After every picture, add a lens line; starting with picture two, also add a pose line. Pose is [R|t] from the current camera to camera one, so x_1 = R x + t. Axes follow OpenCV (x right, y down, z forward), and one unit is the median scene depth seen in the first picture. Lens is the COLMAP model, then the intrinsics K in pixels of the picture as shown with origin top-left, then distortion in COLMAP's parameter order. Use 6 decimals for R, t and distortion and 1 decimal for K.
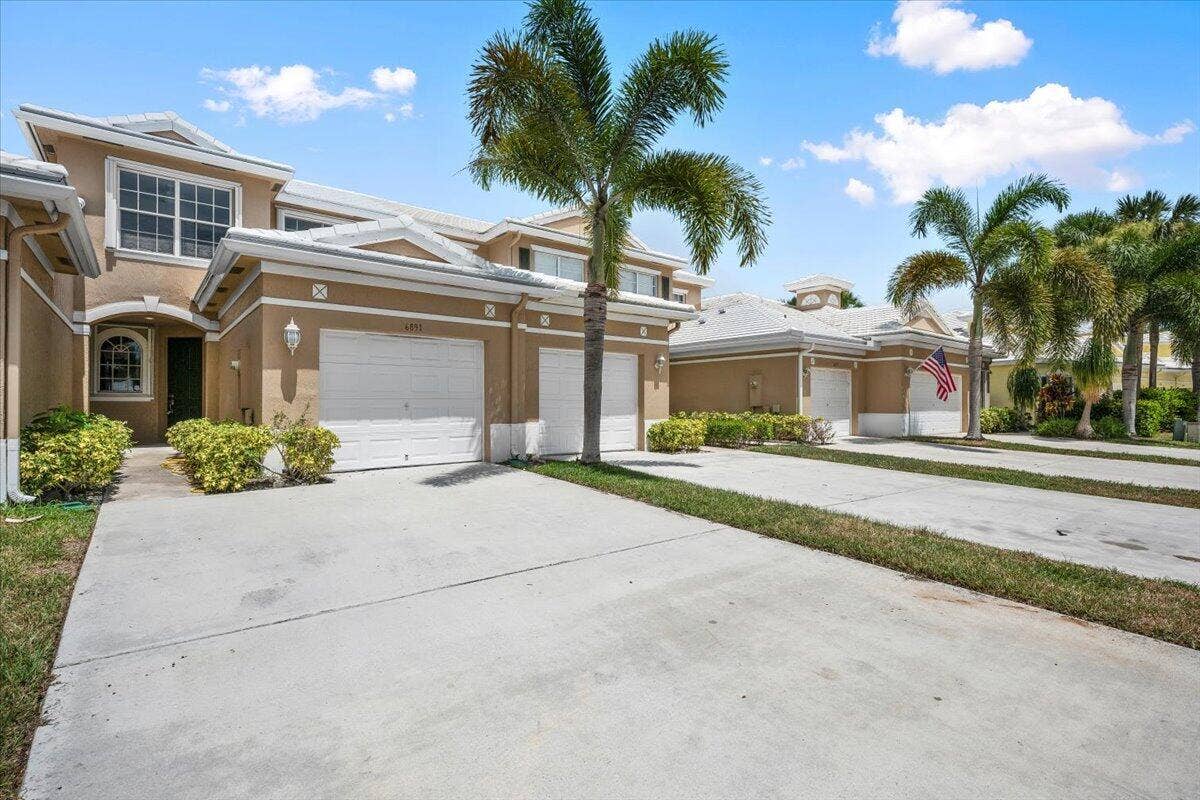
lens RADIAL K [[560.8, 0, 597.2], [0, 560.8, 403.3], [0, 0, 1]] dist [-0.000018, 0.000314]
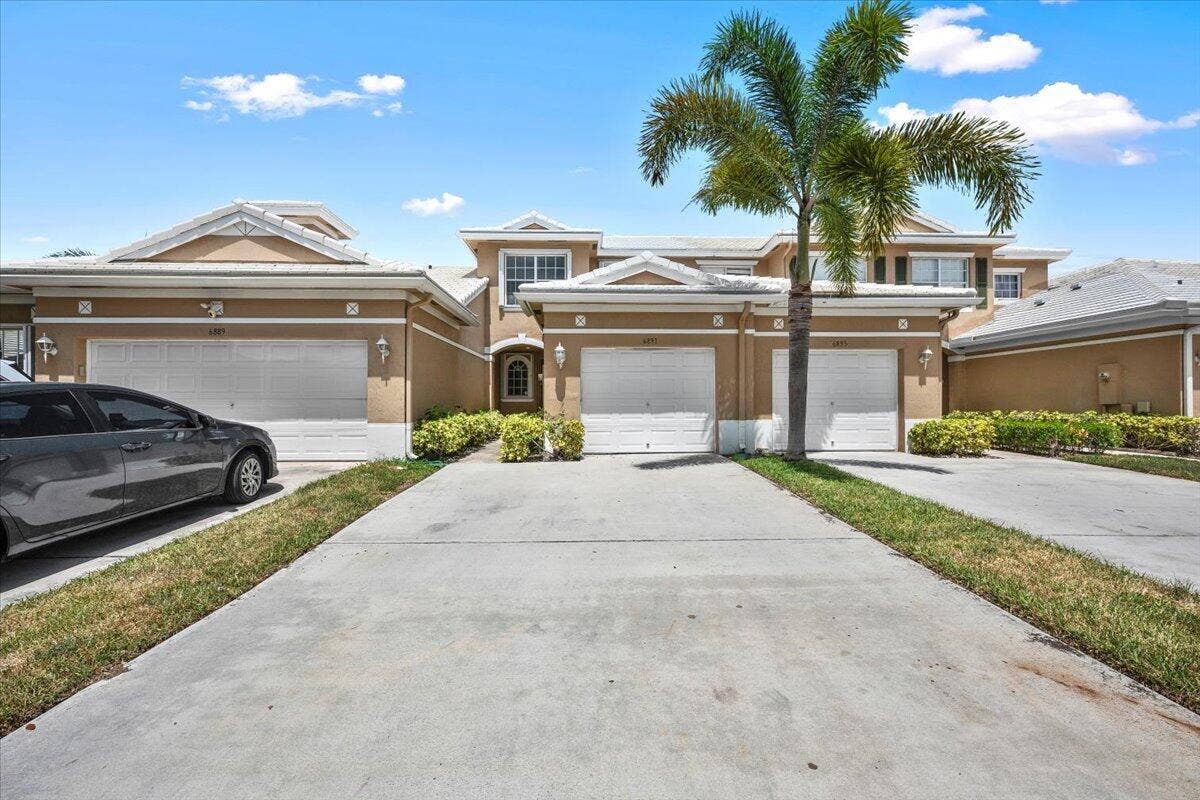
lens RADIAL K [[479.9, 0, 587.3], [0, 479.9, 401.7], [0, 0, 1]] dist [0.000003, 0.000302]
pose [[0.802866, -0.005086, -0.596138, 0.176679], [0.004388, 0.999987, -0.002622, 0.000880], [0.596143, -0.000511, 0.802878, 0.058861]]
